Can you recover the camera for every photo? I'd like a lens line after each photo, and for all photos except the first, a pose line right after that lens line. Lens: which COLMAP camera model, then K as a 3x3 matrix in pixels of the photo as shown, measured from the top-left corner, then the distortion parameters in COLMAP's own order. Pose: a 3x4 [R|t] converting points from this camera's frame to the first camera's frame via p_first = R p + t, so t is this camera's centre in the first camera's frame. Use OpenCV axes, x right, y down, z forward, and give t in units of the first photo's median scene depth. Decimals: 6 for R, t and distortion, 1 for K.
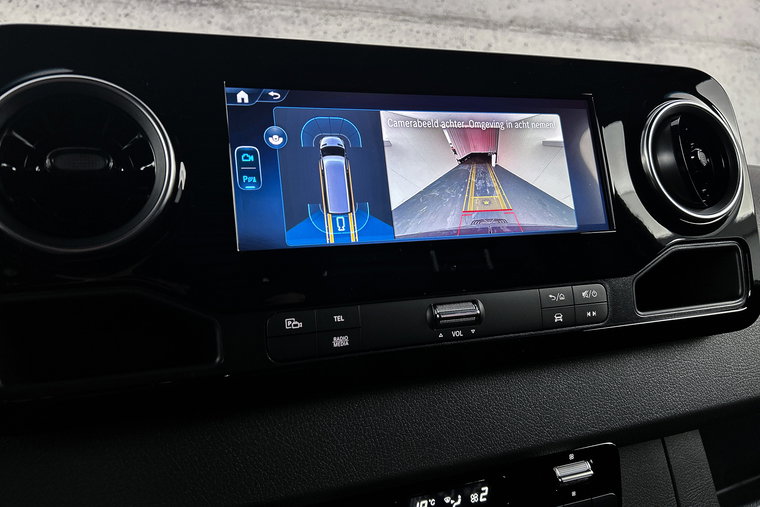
lens RADIAL K [[596.4, 0, 375.3], [0, 596.4, 255.3], [0, 0, 1]] dist [0.053123, -0.071144]
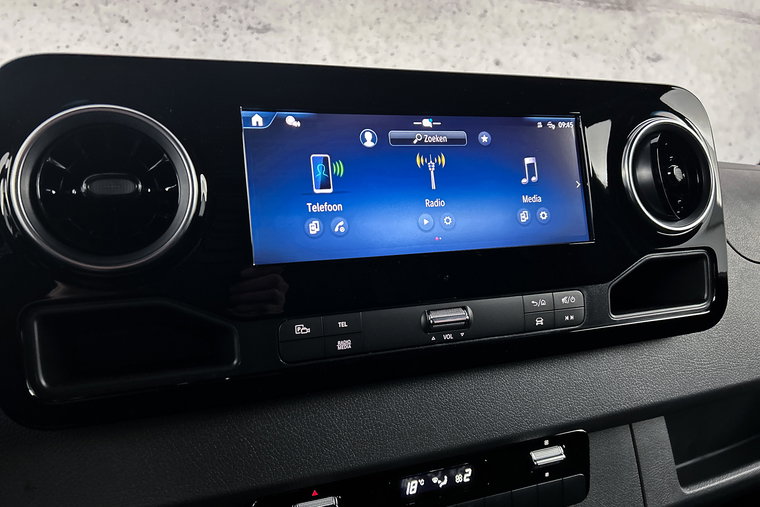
lens RADIAL K [[596.4, 0, 375.0], [0, 596.4, 258.8], [0, 0, 1]] dist [0.053123, -0.071144]
pose [[0.999643, 0.018592, 0.019180, -0.021175], [-0.019921, 0.997234, 0.071609, -0.083374], [-0.017796, -0.071966, 0.997248, -0.088115]]
